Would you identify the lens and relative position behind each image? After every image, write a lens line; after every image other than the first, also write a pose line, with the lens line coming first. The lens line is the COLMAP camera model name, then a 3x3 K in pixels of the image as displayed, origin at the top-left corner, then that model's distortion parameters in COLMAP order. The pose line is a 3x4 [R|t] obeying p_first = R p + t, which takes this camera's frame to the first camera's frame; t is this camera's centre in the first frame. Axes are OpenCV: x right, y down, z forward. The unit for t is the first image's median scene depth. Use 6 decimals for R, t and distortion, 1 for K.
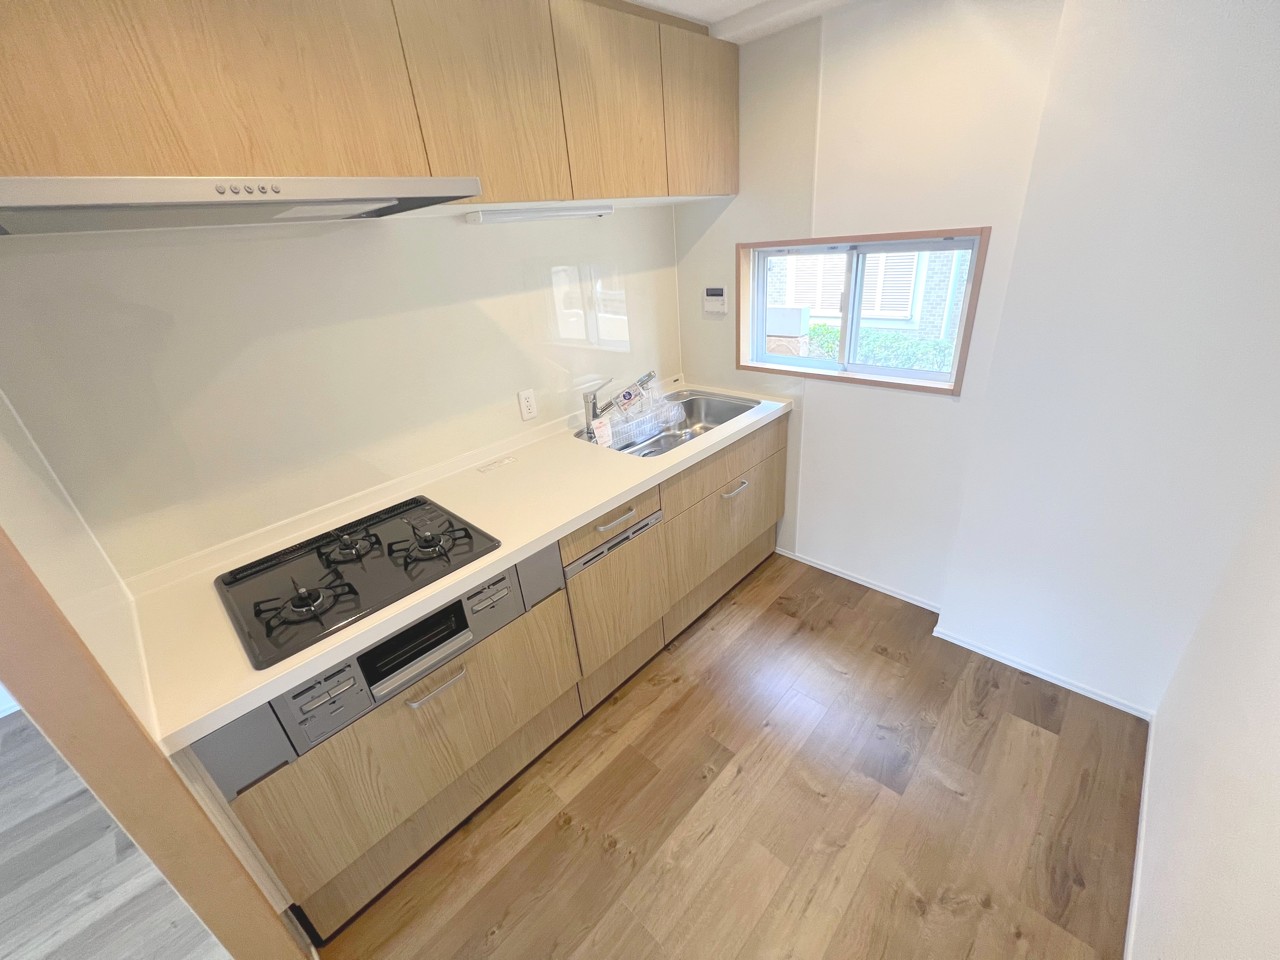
lens RADIAL K [[514.9, 0, 637.7], [0, 514.9, 475.0], [0, 0, 1]] dist [-0.001107, 0.000006]
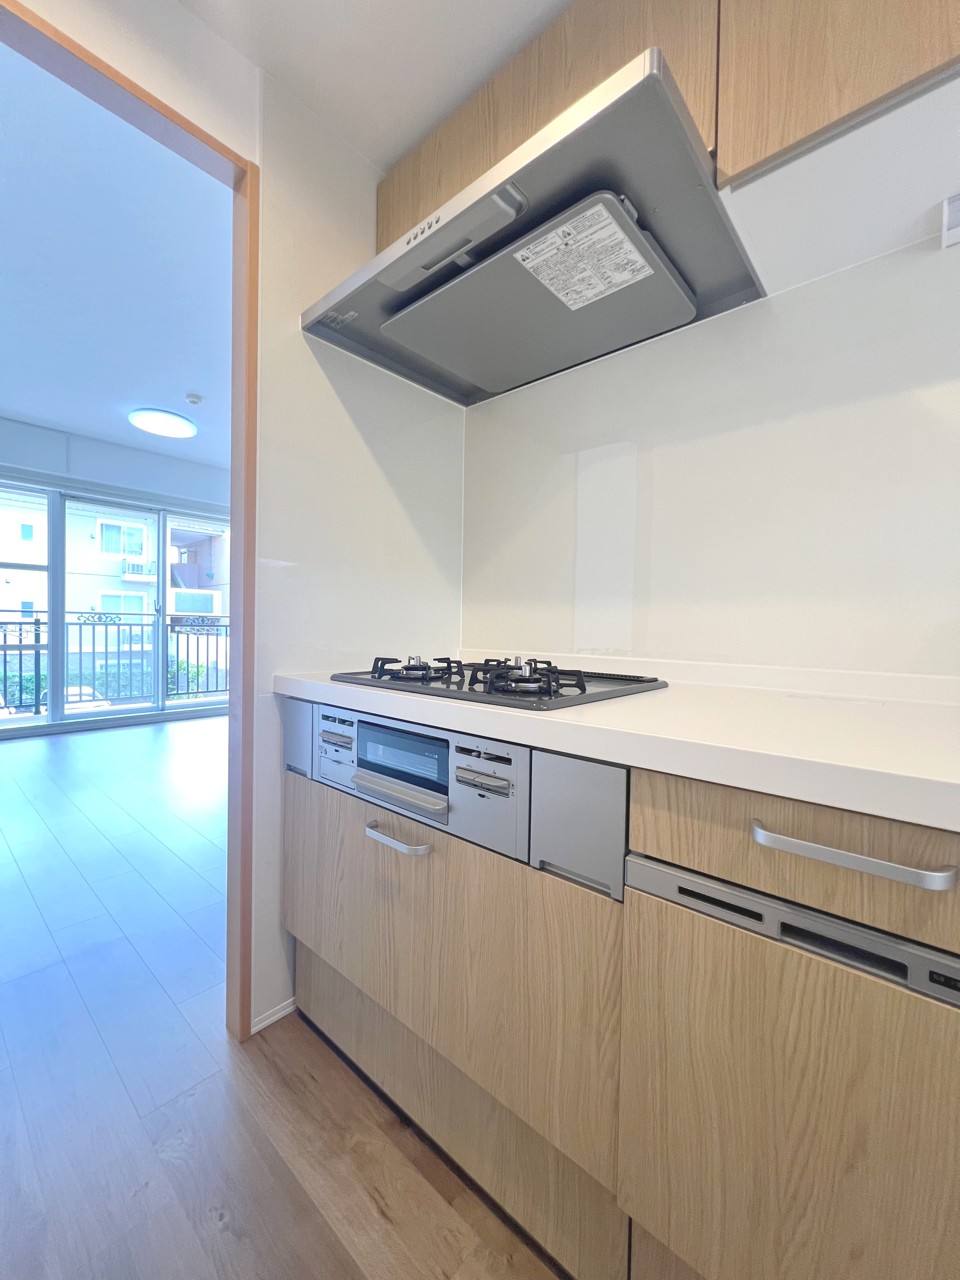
lens RADIAL K [[514.9, 0, 479.4], [0, 514.9, 635.2], [0, 0, 1]] dist [-0.001107, 0.000006]
pose [[0.036955, 0.107435, -0.993525, 0.237184], [-0.438796, 0.894978, 0.080457, 0.043647], [0.897827, 0.432981, 0.080216, 0.763509]]
